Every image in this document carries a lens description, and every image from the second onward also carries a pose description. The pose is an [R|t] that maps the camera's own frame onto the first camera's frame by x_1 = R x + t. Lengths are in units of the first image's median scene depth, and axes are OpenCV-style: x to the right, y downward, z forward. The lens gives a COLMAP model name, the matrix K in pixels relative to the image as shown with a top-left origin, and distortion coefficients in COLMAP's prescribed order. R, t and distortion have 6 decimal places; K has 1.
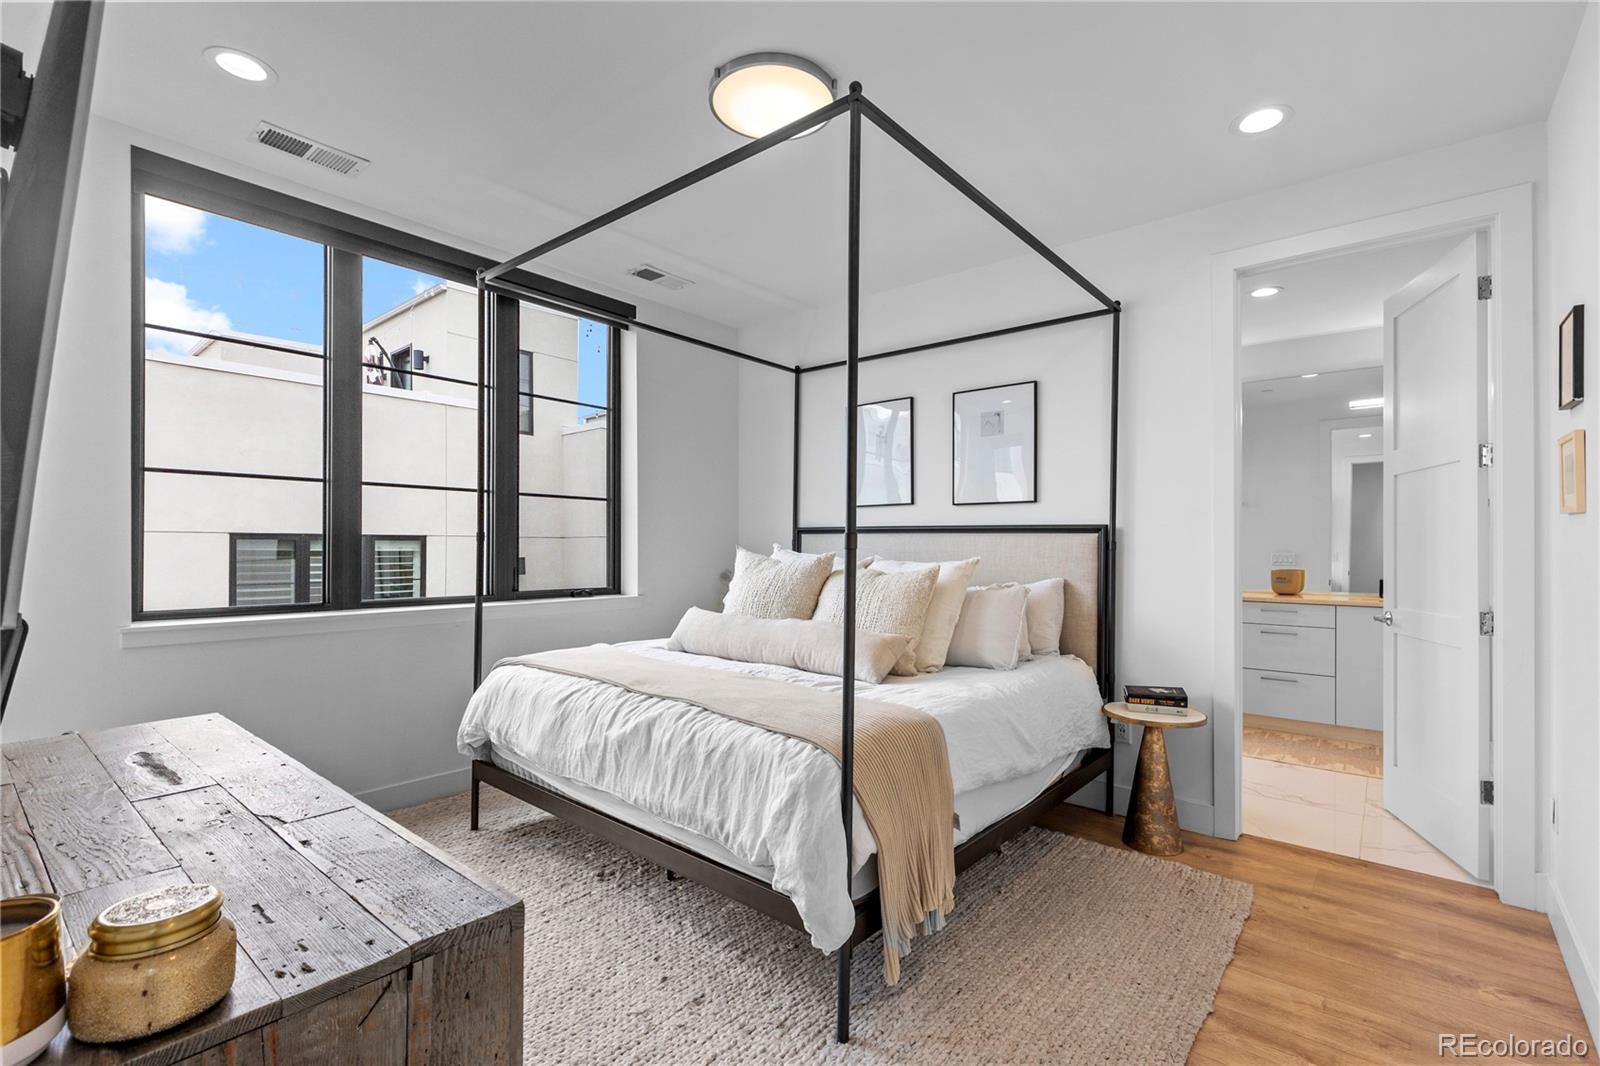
lens RADIAL K [[722.9, 0, 802.4], [0, 722.9, 542.3], [0, 0, 1]] dist [0.009812, -0.002738]
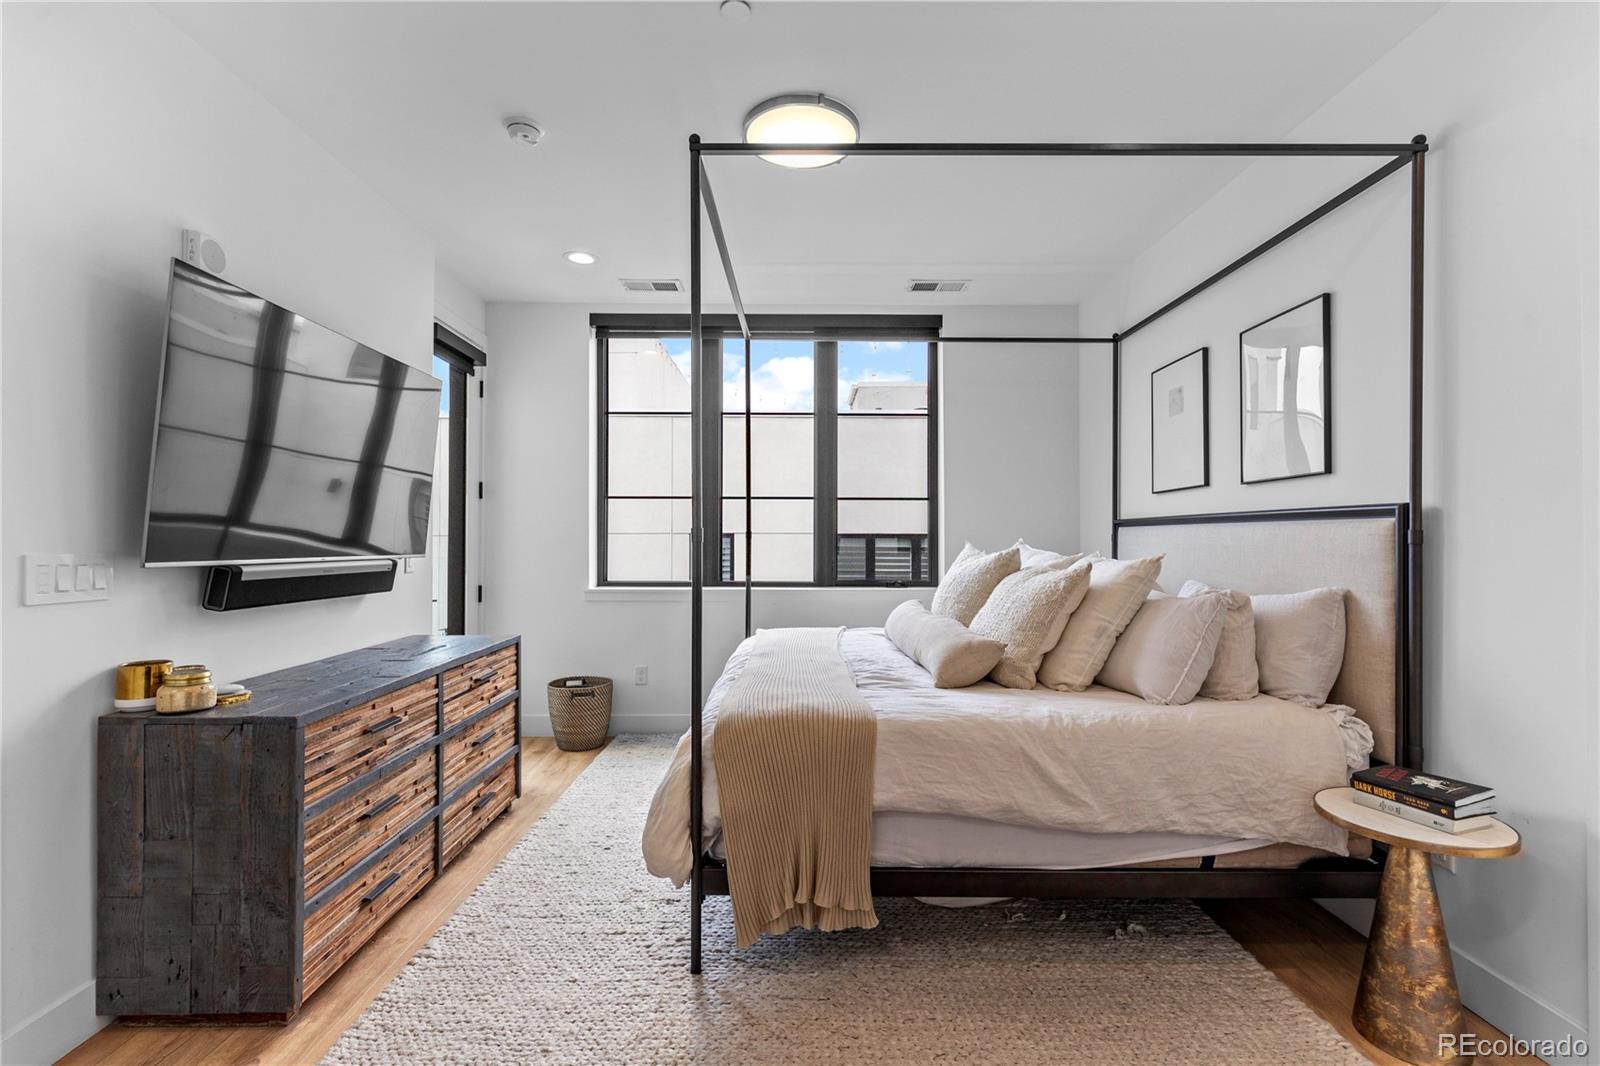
lens RADIAL K [[722.9, 0, 801.2], [0, 722.9, 528.4], [0, 0, 1]] dist [0.009812, -0.002738]
pose [[0.641580, -0.020239, -0.766789, 0.564656], [0.009074, 0.999782, -0.018796, 0.003998], [0.767003, 0.005101, 0.641623, 0.206940]]
